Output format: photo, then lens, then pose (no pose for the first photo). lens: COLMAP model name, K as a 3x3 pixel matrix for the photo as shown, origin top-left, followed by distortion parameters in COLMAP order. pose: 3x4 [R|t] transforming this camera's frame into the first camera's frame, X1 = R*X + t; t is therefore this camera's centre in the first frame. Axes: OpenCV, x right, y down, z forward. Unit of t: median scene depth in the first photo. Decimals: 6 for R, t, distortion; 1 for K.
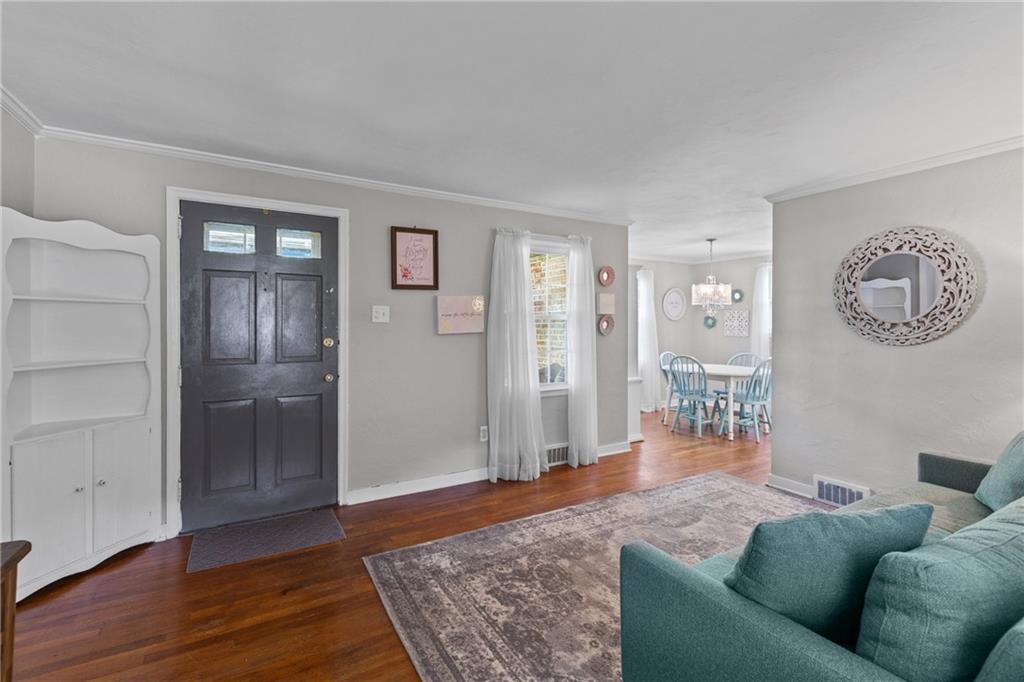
lens RADIAL K [[466.0, 0, 516.8], [0, 466.0, 319.8], [0, 0, 1]] dist [-0.000377, -0.000063]
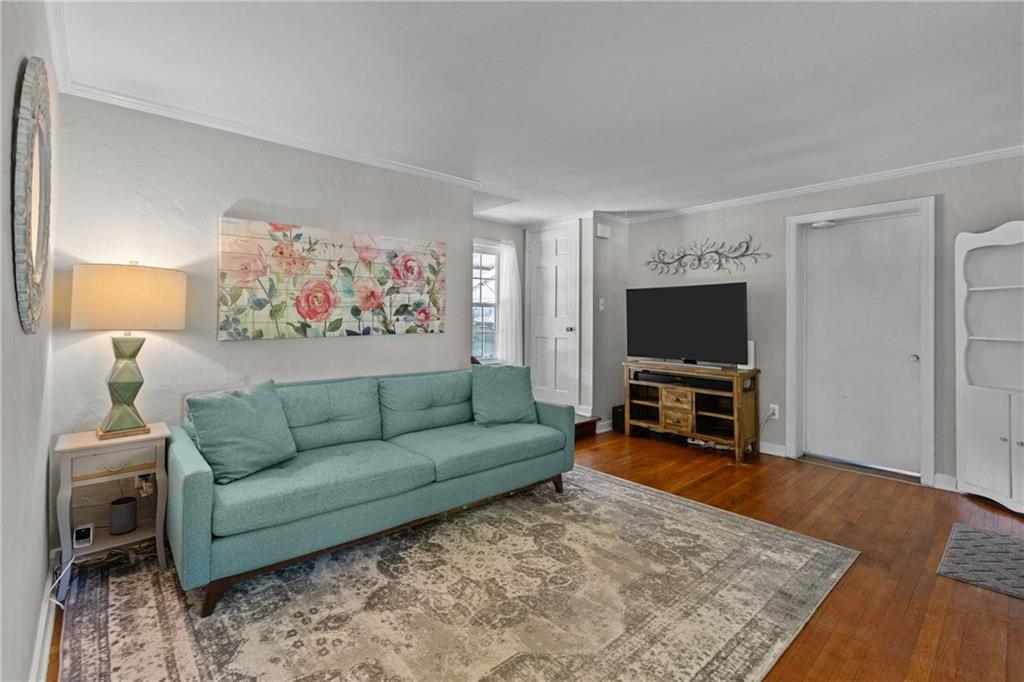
lens RADIAL K [[466.0, 0, 516.8], [0, 466.0, 319.8], [0, 0, 1]] dist [-0.000377, -0.000063]
pose [[-0.979254, -0.003305, -0.202609, 0.477770], [-0.002754, 0.999992, -0.003004, 0.043580], [0.202618, -0.002384, -0.979255, 1.585924]]
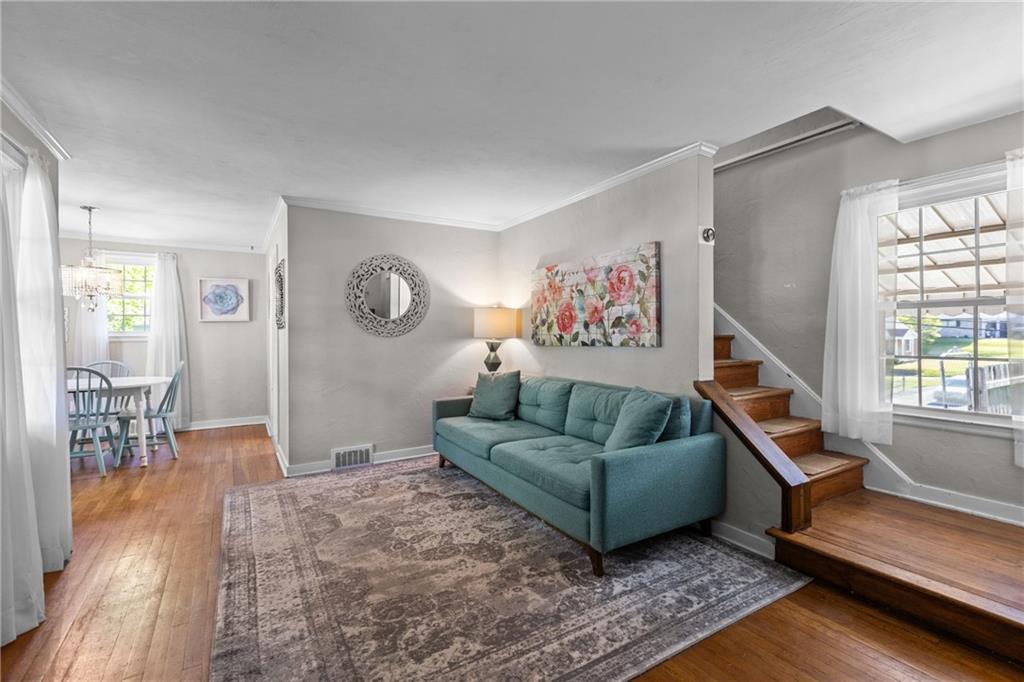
lens RADIAL K [[457.2, 0, 512.0], [0, 457.2, 341.0], [0, 0, 1]] dist [0.001437, 0.000285]
pose [[-0.011813, -0.016347, 0.999797, -0.614601], [-0.004181, 0.999858, 0.016299, 0.044990], [-0.999921, -0.003988, -0.011879, 0.669833]]
